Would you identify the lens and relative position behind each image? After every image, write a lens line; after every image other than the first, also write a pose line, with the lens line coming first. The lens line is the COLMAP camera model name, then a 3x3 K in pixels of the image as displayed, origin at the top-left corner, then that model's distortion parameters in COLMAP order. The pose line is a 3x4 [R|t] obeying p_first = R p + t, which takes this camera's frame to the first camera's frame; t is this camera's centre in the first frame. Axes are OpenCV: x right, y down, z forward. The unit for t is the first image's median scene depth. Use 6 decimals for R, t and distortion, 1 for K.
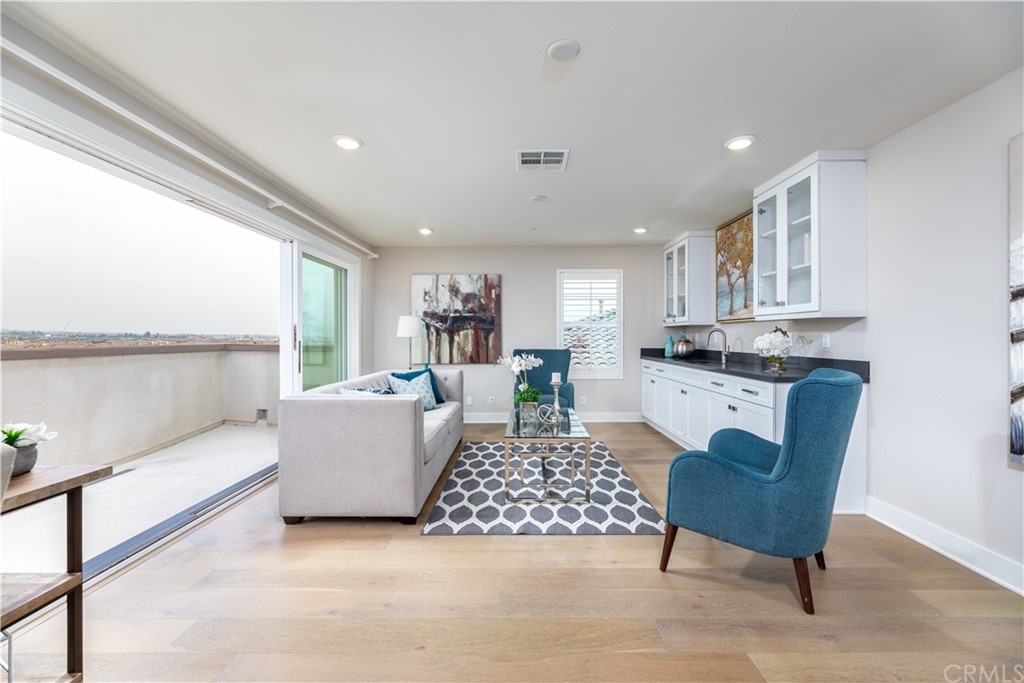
lens RADIAL K [[416.3, 0, 514.9], [0, 416.3, 337.7], [0, 0, 1]] dist [0.001610, 0.000182]
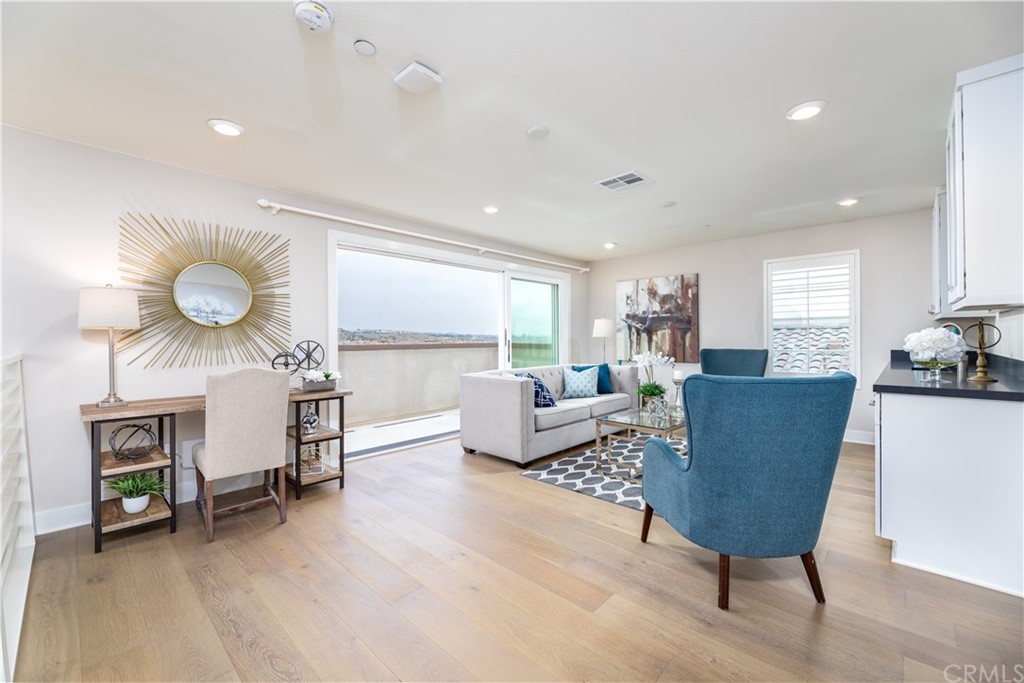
lens RADIAL K [[416.3, 0, 507.6], [0, 416.3, 339.0], [0, 0, 1]] dist [0.001610, 0.000182]
pose [[0.720640, -0.001988, -0.693307, 0.327608], [0.003902, 0.999992, 0.001188, 0.001542], [0.693299, -0.003561, 0.720641, -0.027556]]
